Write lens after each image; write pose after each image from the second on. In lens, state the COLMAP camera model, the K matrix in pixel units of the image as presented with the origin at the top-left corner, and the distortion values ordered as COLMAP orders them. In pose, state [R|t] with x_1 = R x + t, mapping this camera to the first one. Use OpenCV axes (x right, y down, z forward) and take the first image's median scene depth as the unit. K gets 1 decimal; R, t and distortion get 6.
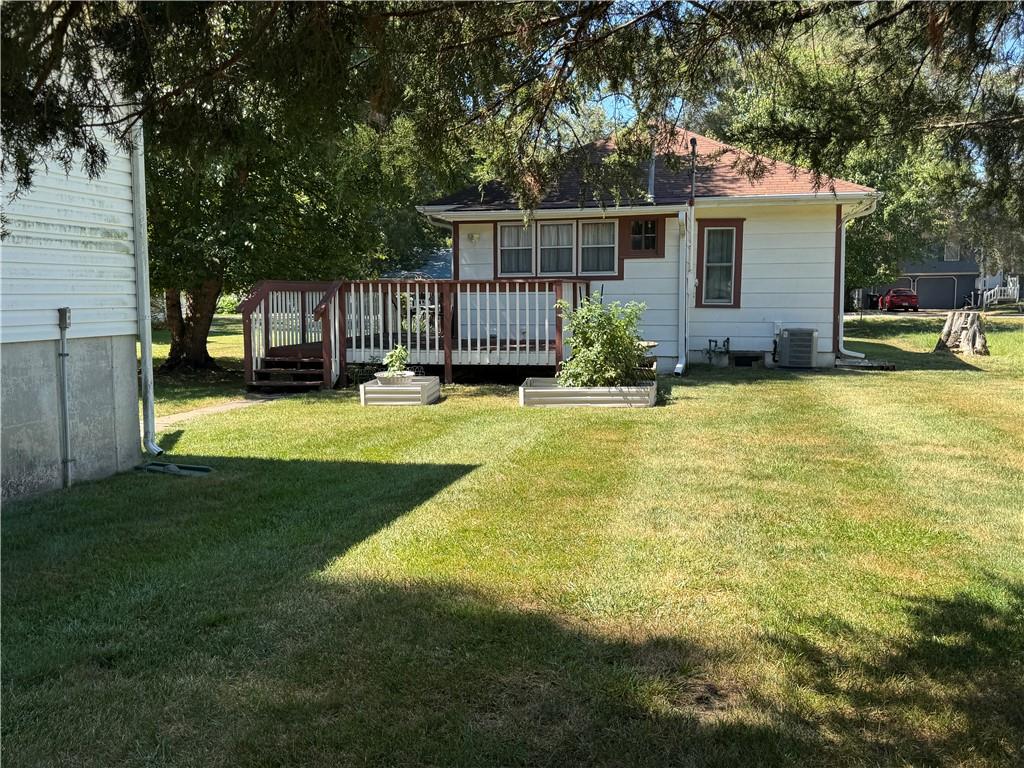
lens RADIAL K [[921.9, 0, 508.2], [0, 921.9, 386.1], [0, 0, 1]] dist [0.065214, -0.000099]
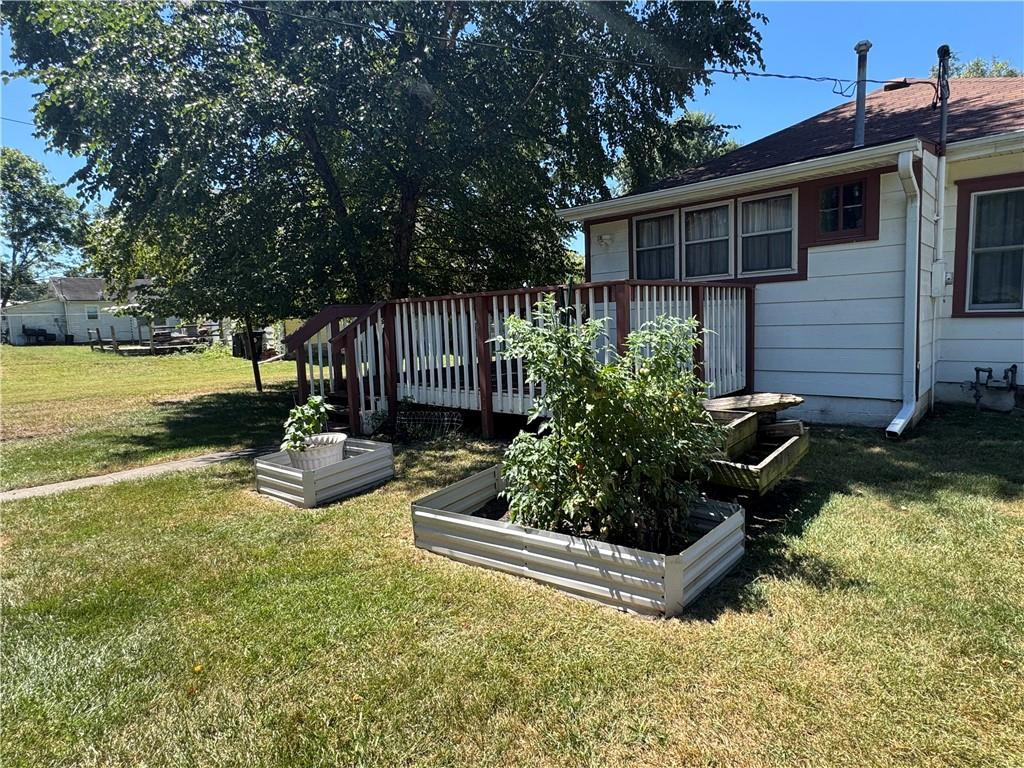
lens RADIAL K [[571.7, 0, 506.1], [0, 571.7, 376.5], [0, 0, 1]] dist [-0.012514, -0.001769]
pose [[0.863576, 0.018448, -0.503882, 0.138548], [-0.012528, 0.999807, 0.015132, -0.047365], [0.504064, -0.006755, 0.863640, 0.515412]]
